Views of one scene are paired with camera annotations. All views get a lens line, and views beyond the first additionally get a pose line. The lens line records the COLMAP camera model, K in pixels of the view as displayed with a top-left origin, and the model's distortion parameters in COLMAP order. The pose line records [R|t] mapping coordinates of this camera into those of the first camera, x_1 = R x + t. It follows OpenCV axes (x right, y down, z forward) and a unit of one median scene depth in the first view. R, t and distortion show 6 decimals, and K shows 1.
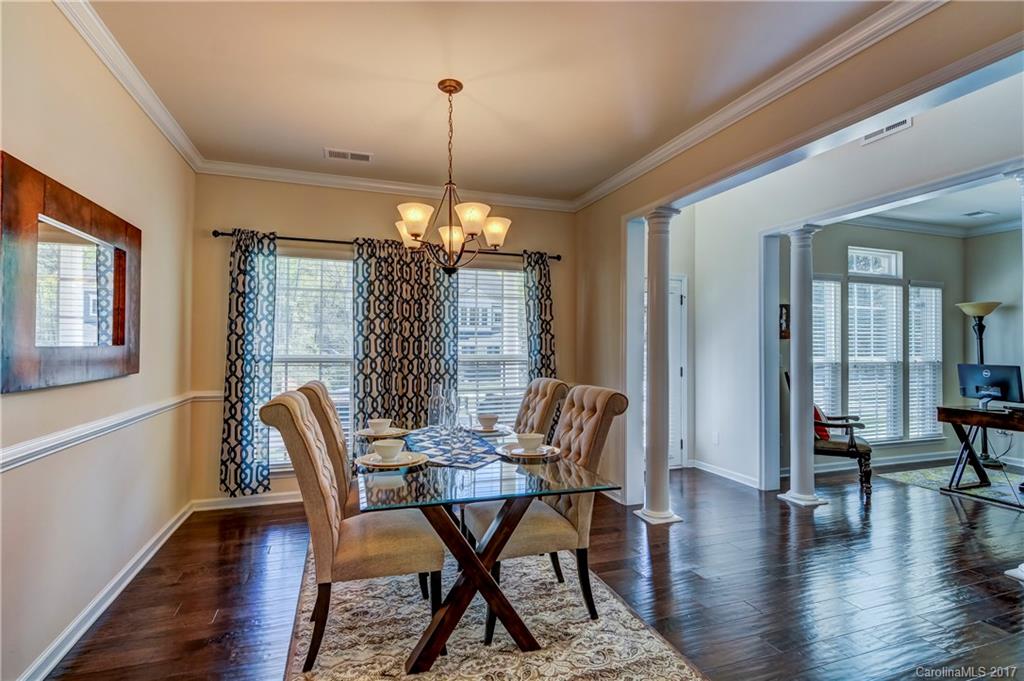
lens RADIAL K [[495.2, 0, 517.4], [0, 495.2, 339.9], [0, 0, 1]] dist [0.006639, -0.000012]
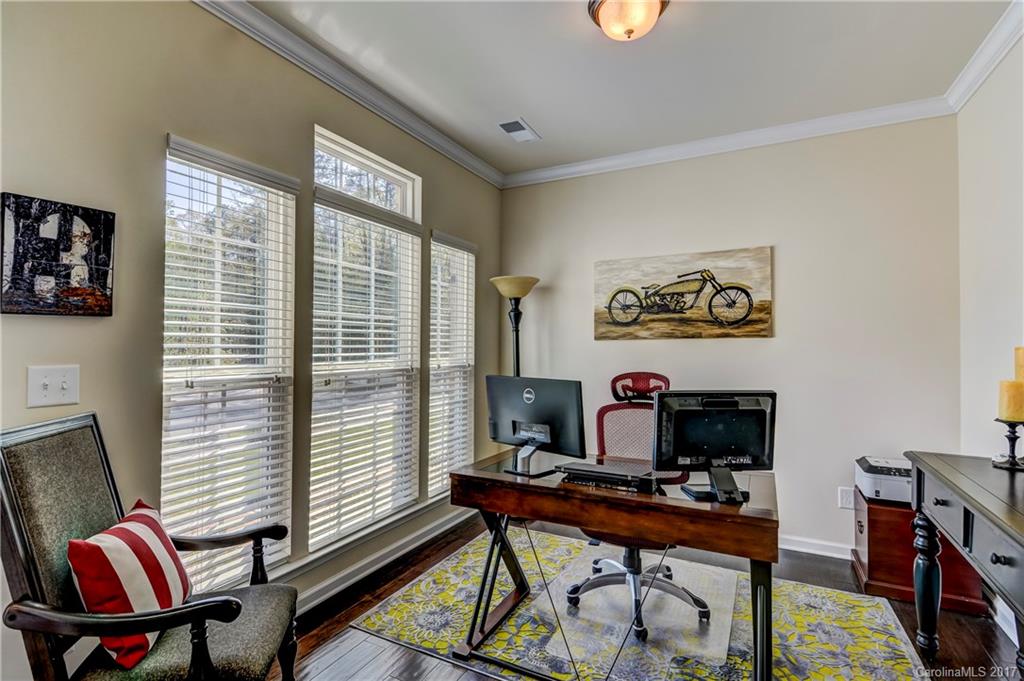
lens RADIAL K [[495.2, 0, 512.7], [0, 495.2, 342.2], [0, 0, 1]] dist [0.006639, -0.000012]
pose [[0.731856, 0.003474, 0.681450, 0.463876], [-0.009331, 0.999944, 0.004924, 0.010191], [-0.681395, -0.009963, 0.731848, 0.507848]]
